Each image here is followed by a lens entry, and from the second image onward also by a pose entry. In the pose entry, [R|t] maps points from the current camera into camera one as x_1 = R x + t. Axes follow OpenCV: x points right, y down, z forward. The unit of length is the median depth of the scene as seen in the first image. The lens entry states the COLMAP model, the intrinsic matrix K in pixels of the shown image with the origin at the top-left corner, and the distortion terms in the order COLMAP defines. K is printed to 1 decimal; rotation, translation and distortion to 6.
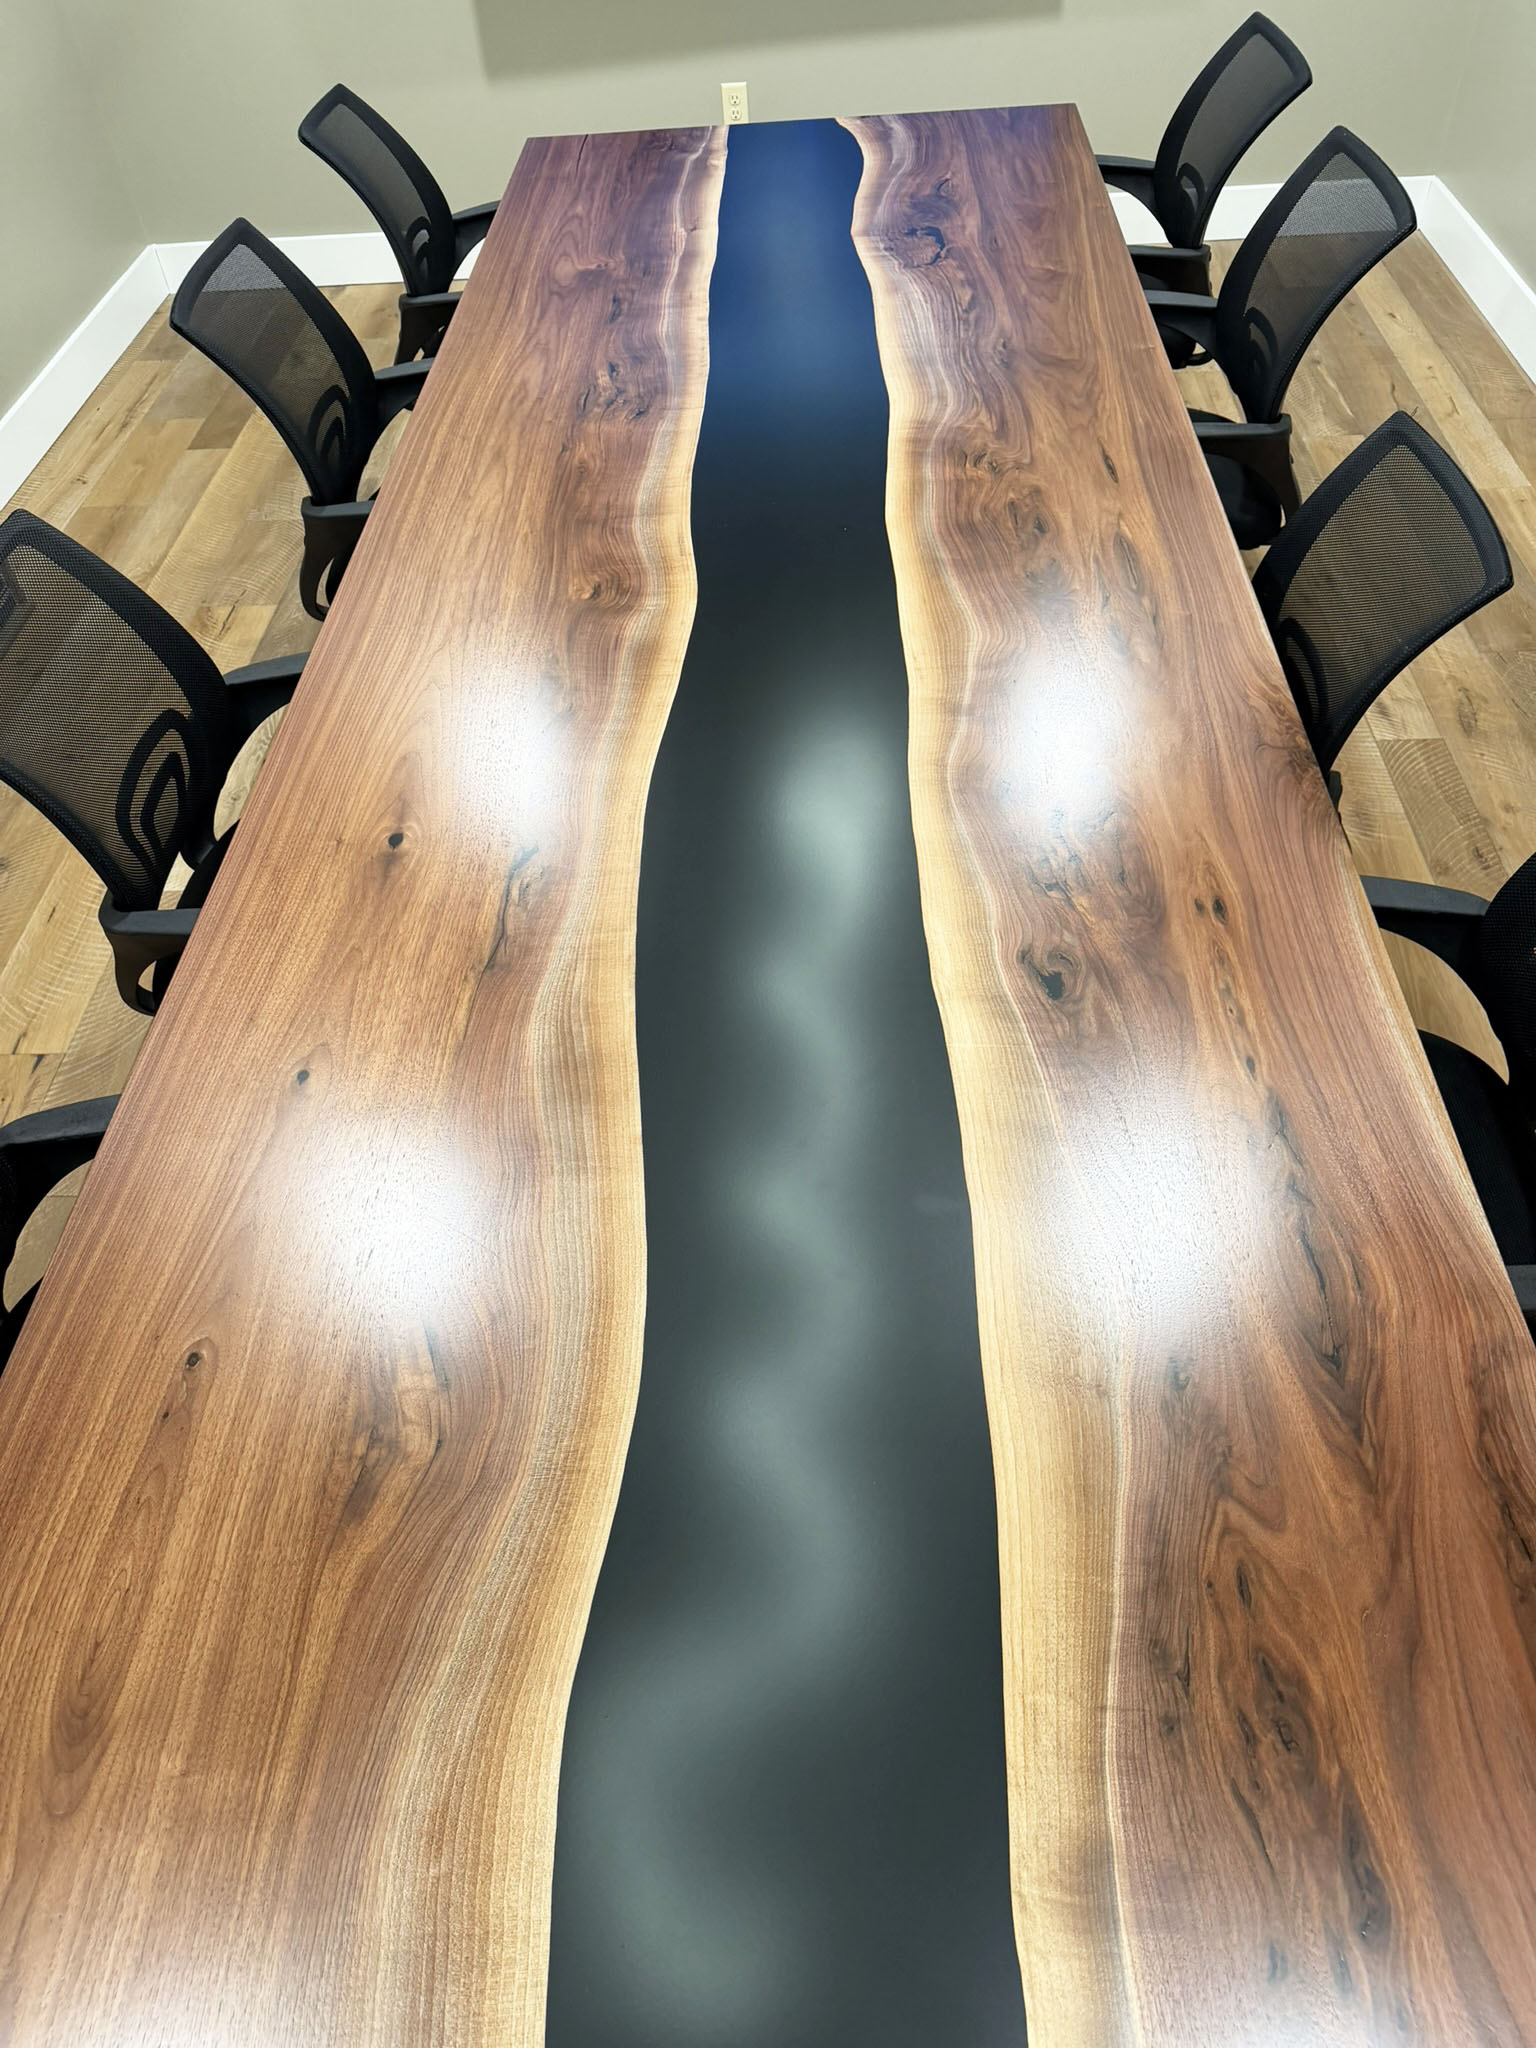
lens RADIAL K [[1491.6, 0, 760.8], [0, 1491.6, 1022.7], [0, 0, 1]] dist [0.154477, -0.309278]
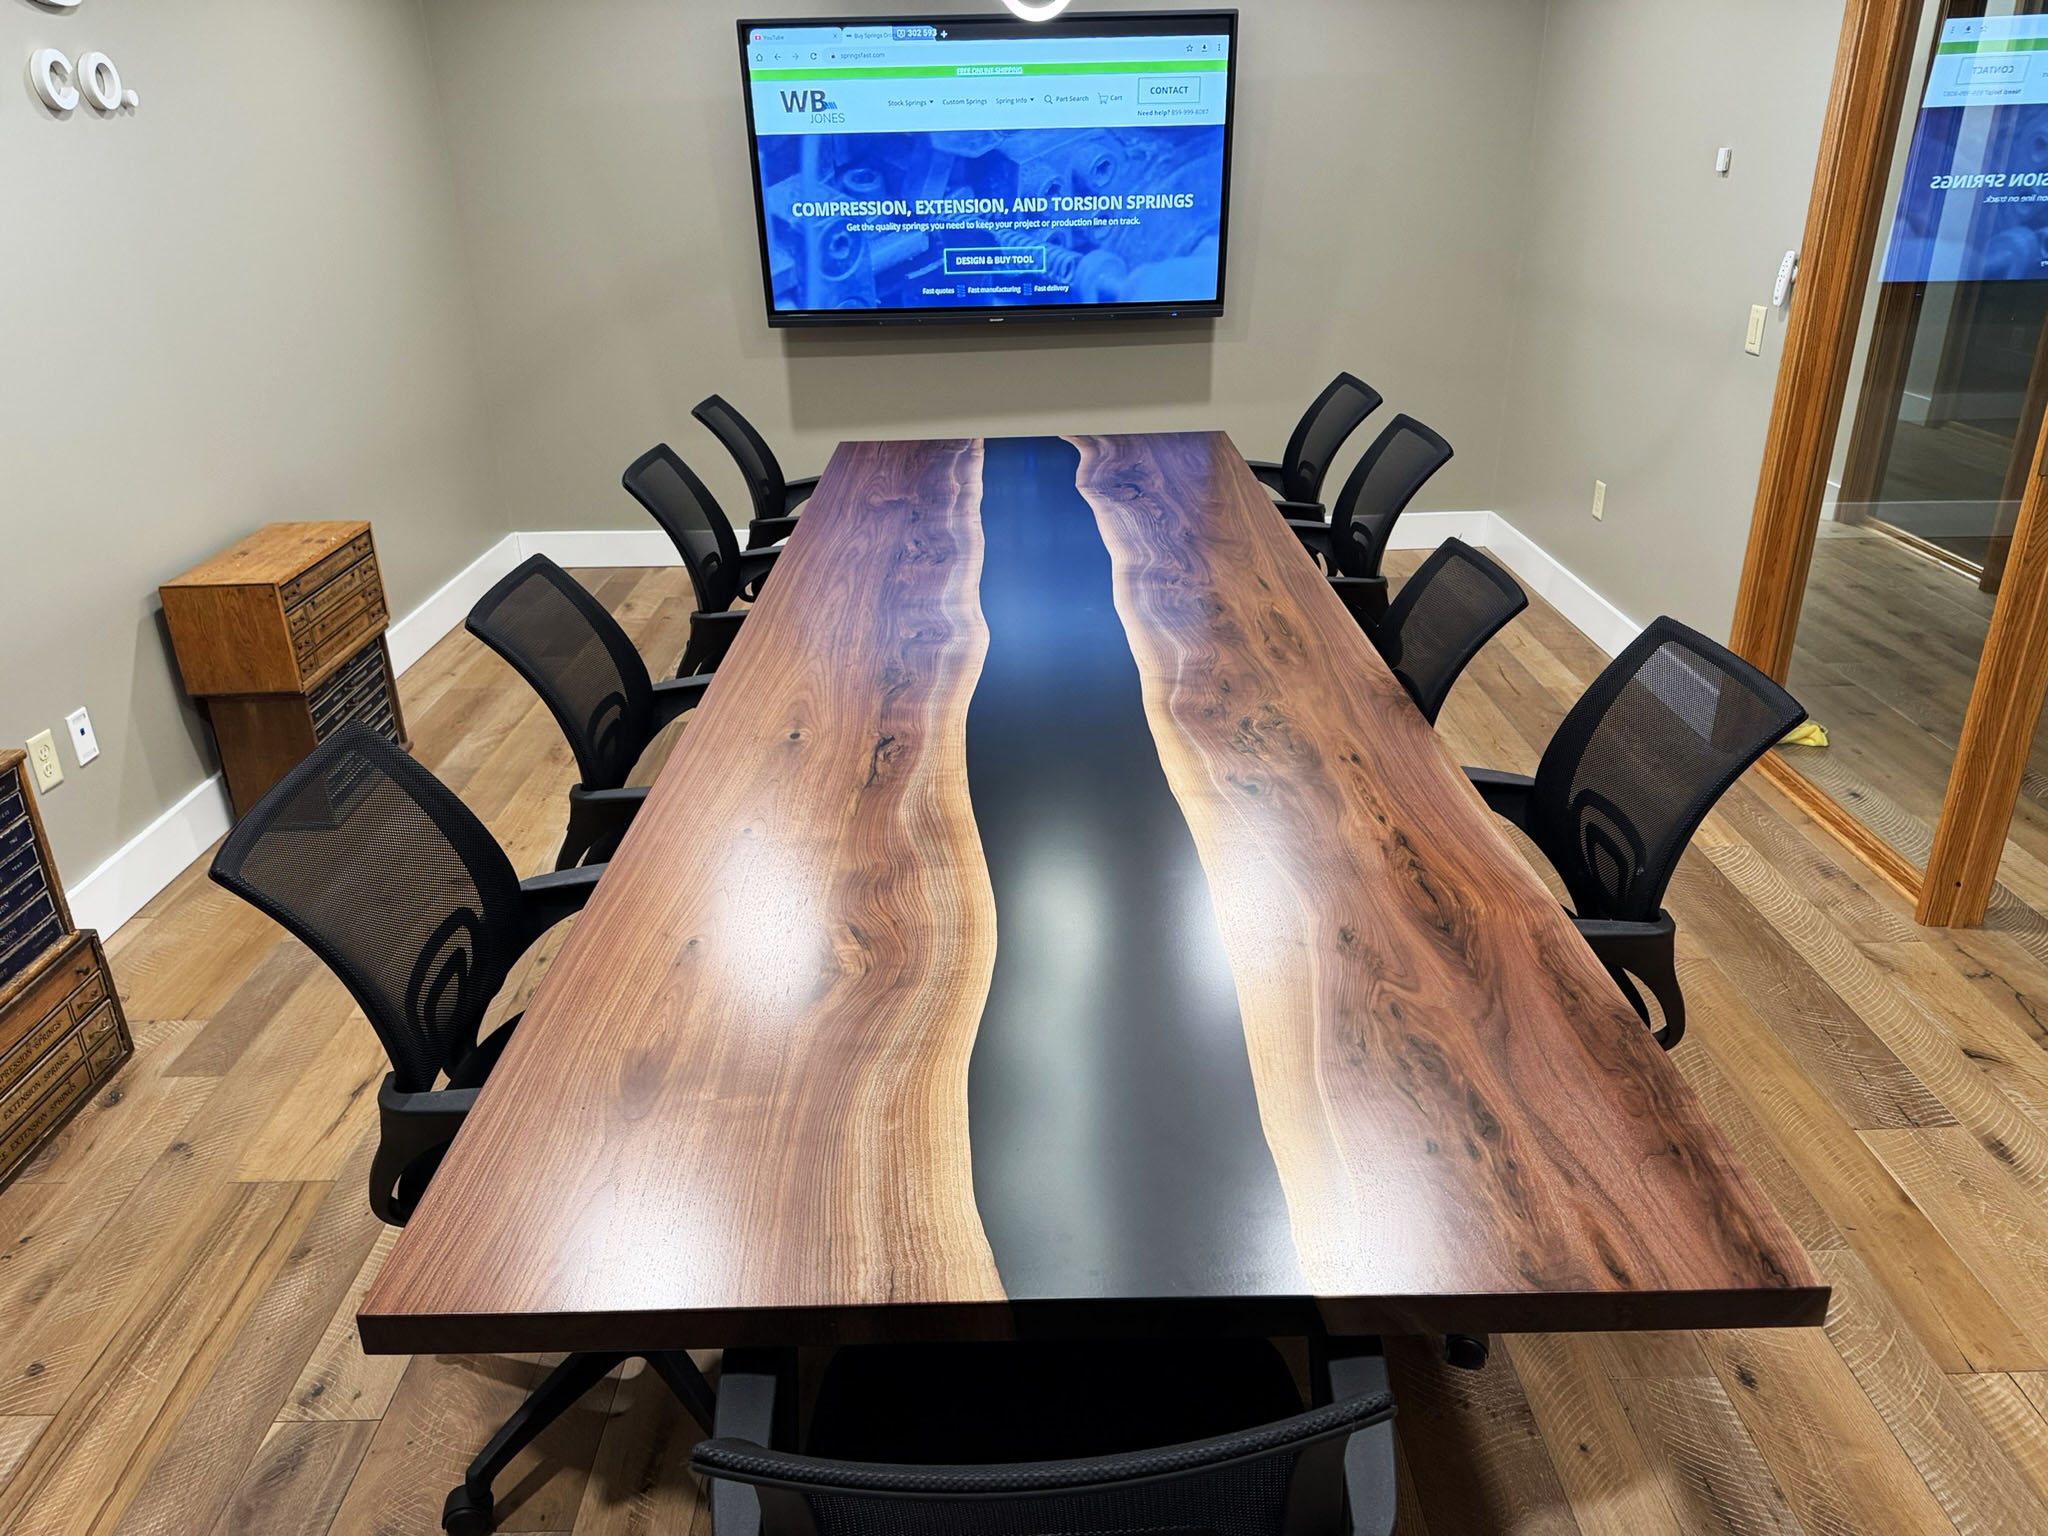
lens RADIAL K [[1464.2, 0, 1029.5], [0, 1464.2, 773.0], [0, 0, 1]] dist [0.144570, -0.316301]
pose [[0.998446, 0.016556, 0.053213, -0.068844], [0.005354, 0.921937, -0.387304, 0.347272], [-0.055472, 0.386987, 0.920415, -0.227662]]
